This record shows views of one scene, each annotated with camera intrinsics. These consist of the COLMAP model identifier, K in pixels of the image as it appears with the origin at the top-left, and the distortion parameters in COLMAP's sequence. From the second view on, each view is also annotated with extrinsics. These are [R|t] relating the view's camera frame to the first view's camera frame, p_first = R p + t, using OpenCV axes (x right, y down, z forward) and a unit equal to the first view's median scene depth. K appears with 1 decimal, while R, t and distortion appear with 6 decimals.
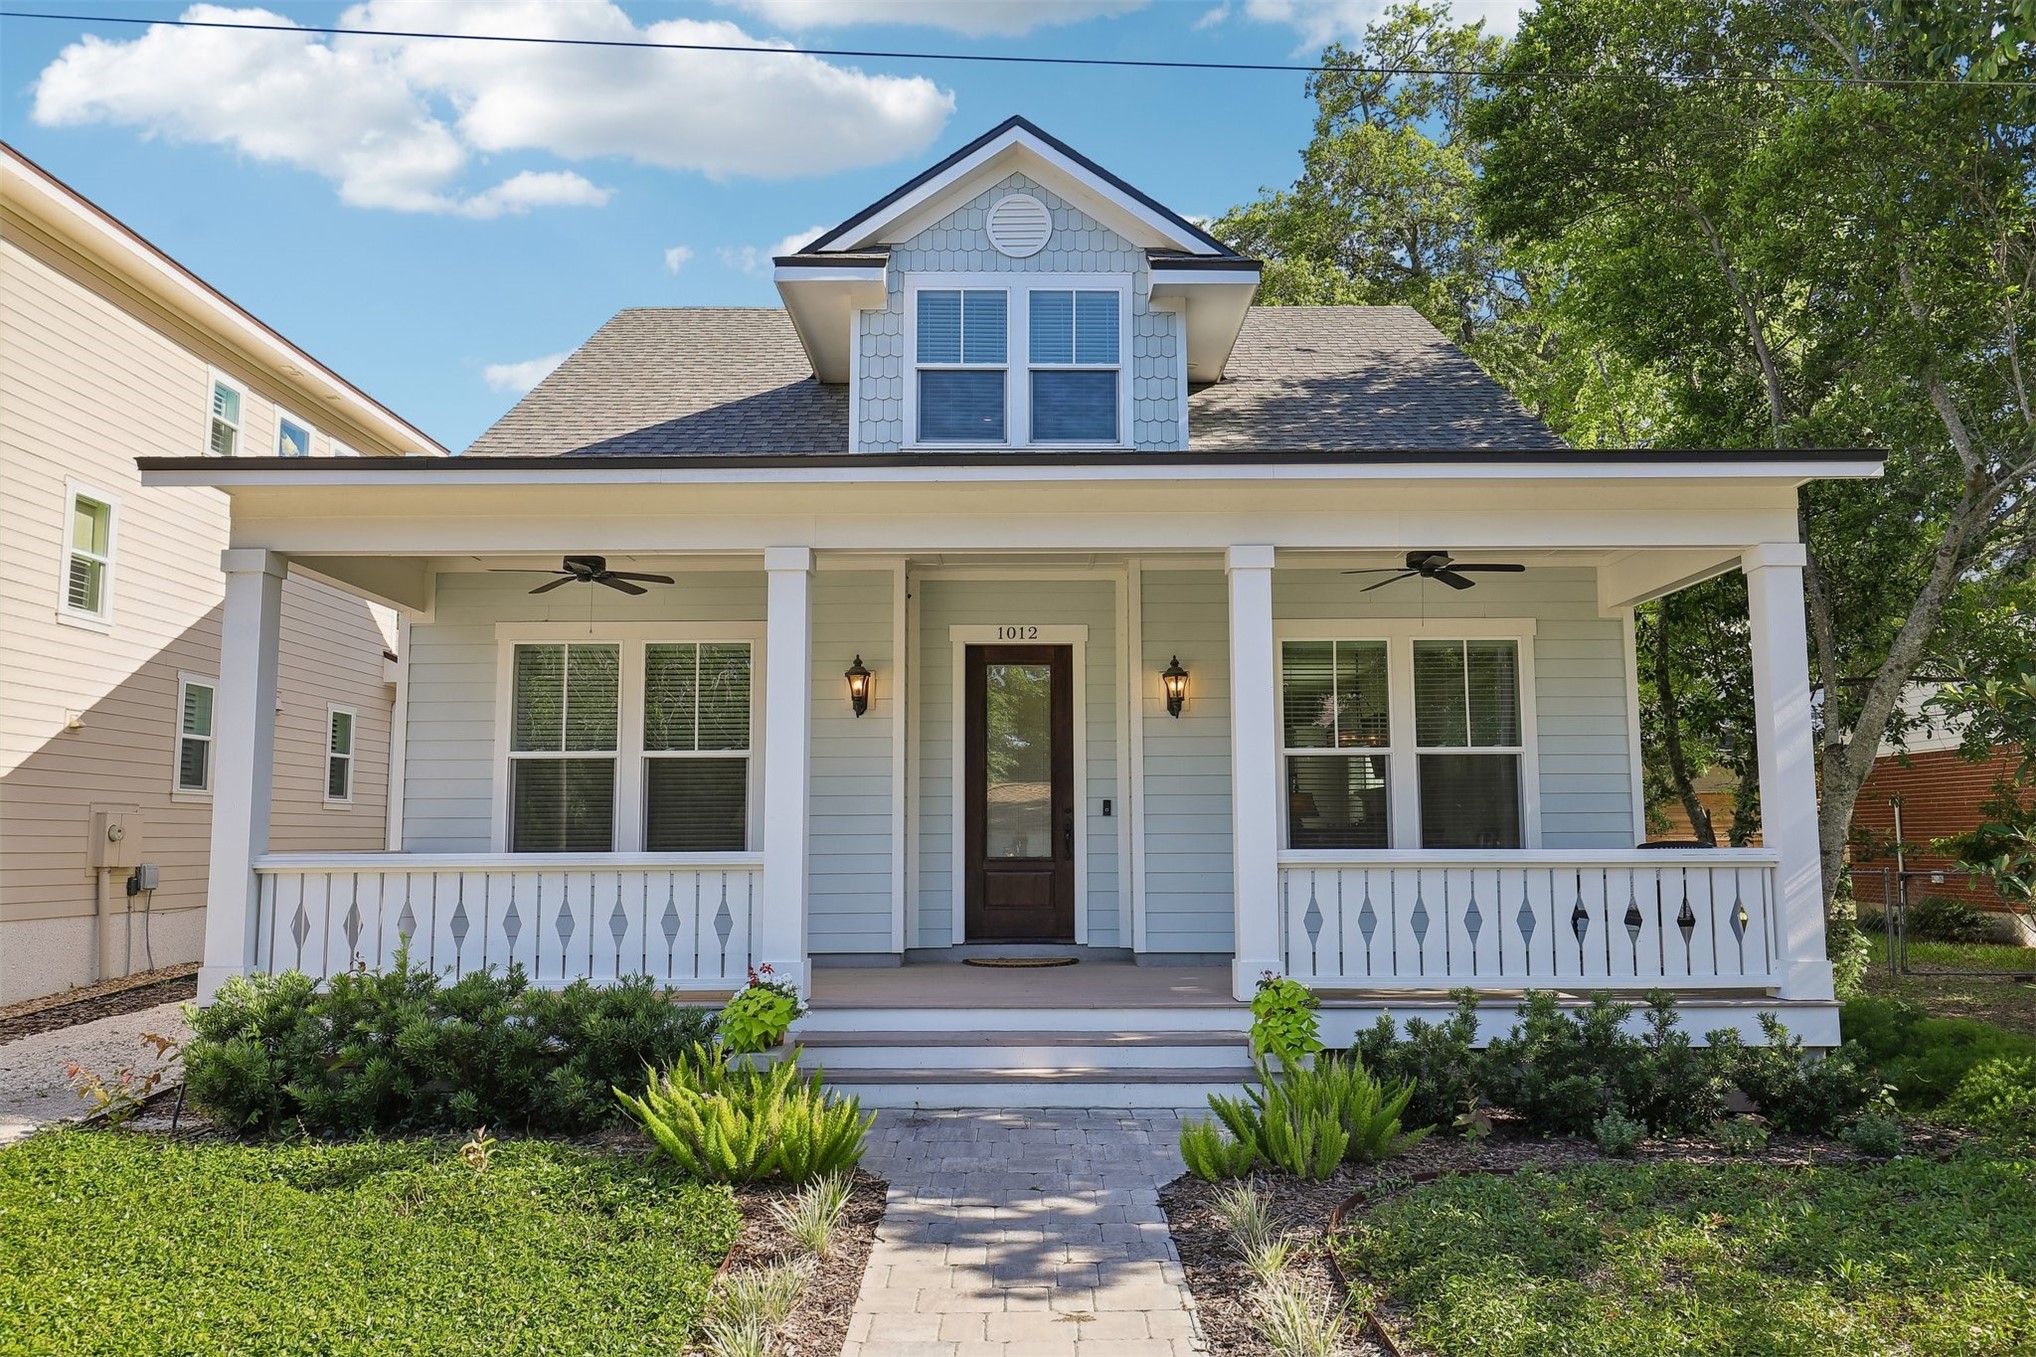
lens RADIAL K [[1440.4, 0, 1019.6], [0, 1440.4, 684.1], [0, 0, 1]] dist [-0.002679, -0.001272]
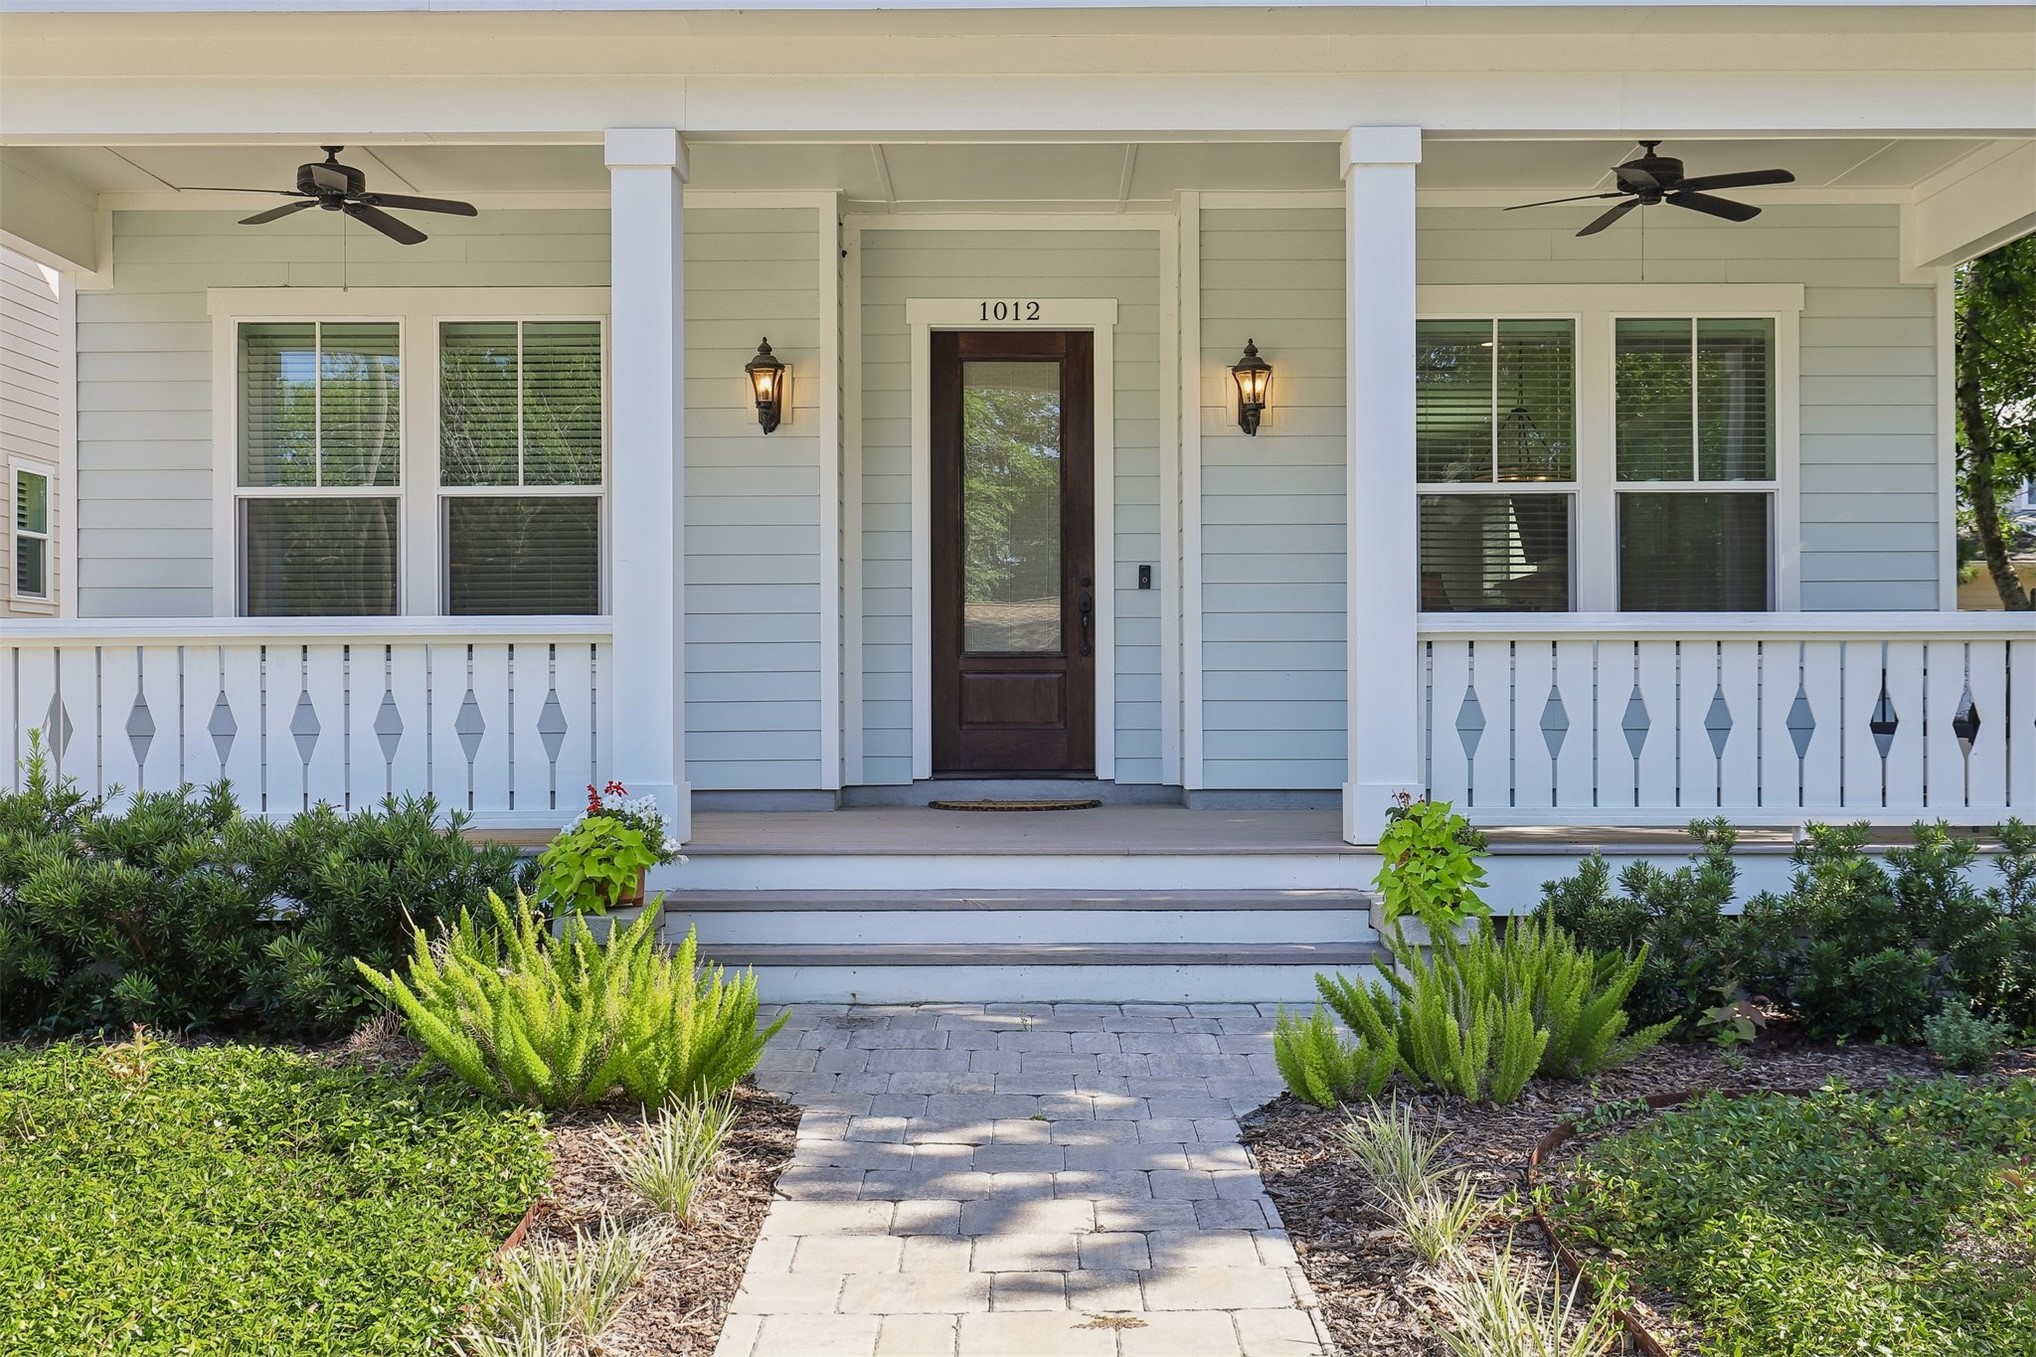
lens RADIAL K [[1942.9, 0, 1018.1], [0, 1942.9, 680.2], [0, 0, 1]] dist [-0.003902, 0.000000]
pose [[0.999995, 0.000126, 0.003312, -0.001050], [-0.000454, 0.995071, 0.099161, 0.065253], [-0.003284, -0.099162, 0.995066, 0.153150]]
